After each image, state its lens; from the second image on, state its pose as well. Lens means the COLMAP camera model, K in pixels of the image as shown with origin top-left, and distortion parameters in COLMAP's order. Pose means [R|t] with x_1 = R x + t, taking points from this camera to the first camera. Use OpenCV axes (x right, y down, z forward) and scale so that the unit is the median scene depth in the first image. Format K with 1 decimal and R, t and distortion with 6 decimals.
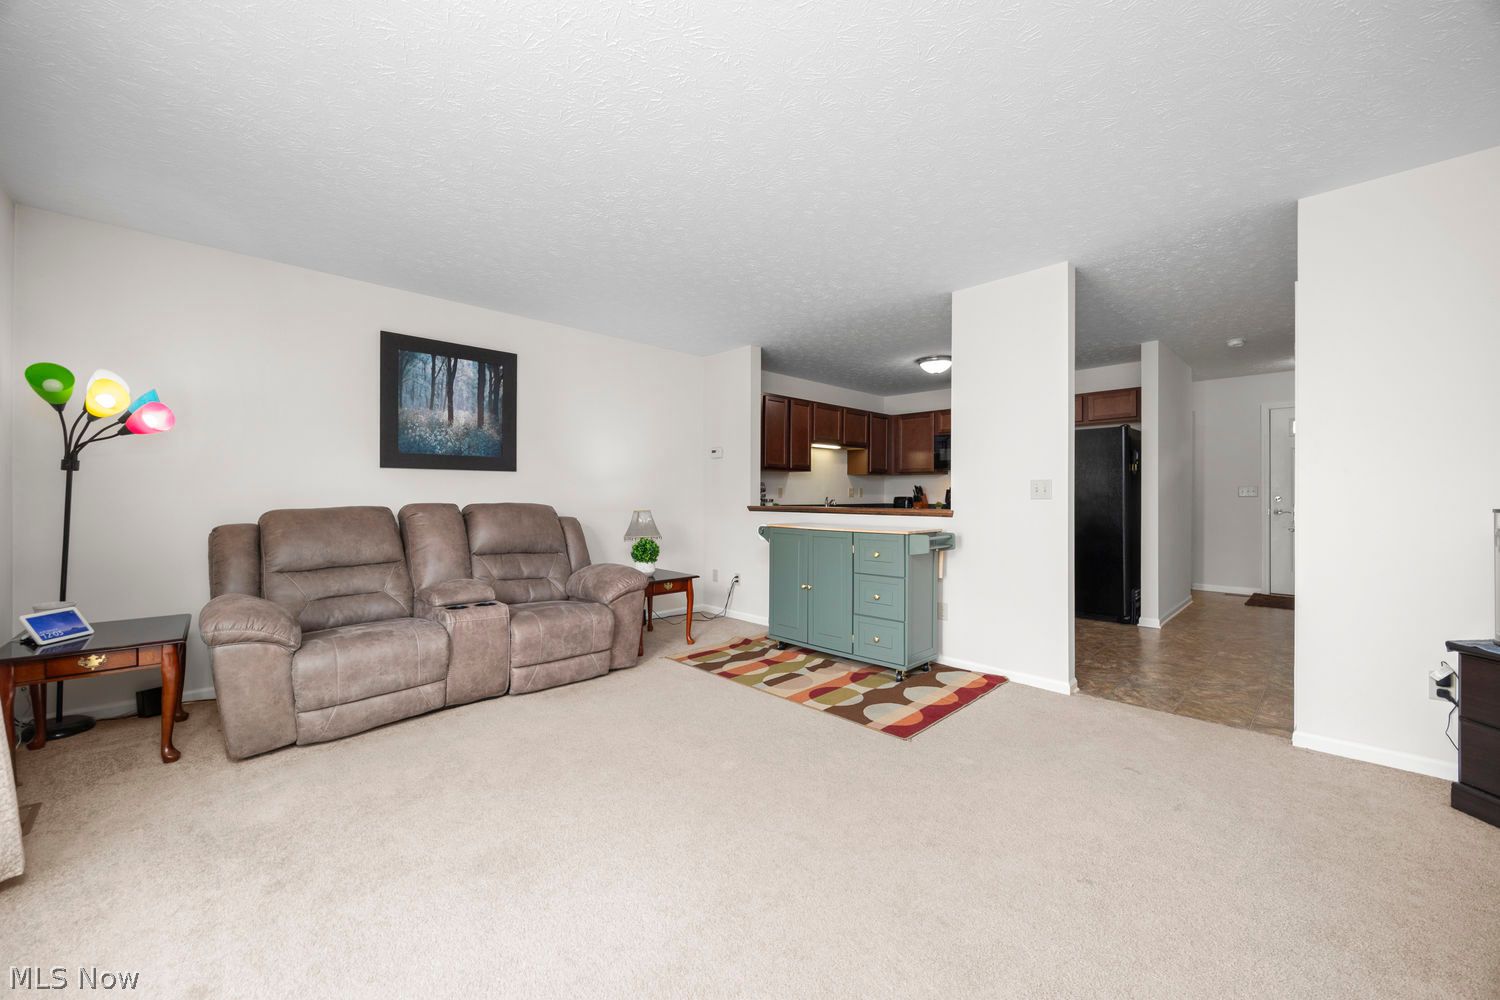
lens RADIAL K [[568.7, 0, 758.8], [0, 568.7, 490.8], [0, 0, 1]] dist [0.000106, 0.000093]
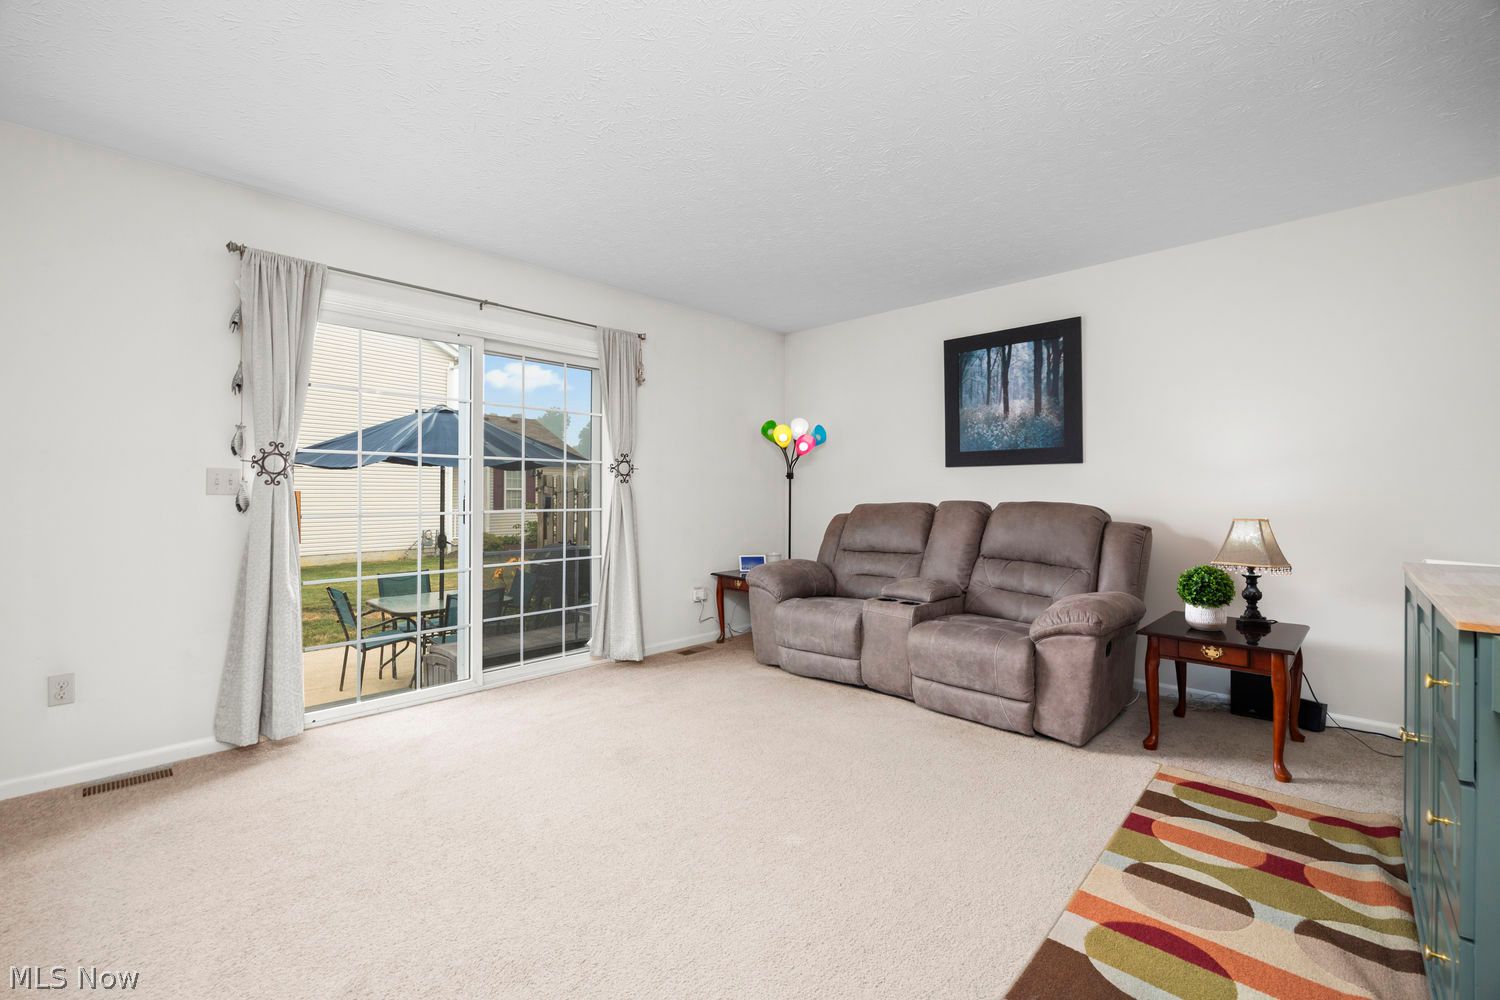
lens RADIAL K [[626.8, 0, 748.4], [0, 626.8, 485.9], [0, 0, 1]] dist [-0.016912, 0.002793]
pose [[0.030559, -0.009845, -0.999484, 0.477571], [0.007801, 0.999923, -0.009611, 0.003369], [0.999503, -0.007503, 0.030633, 0.550652]]
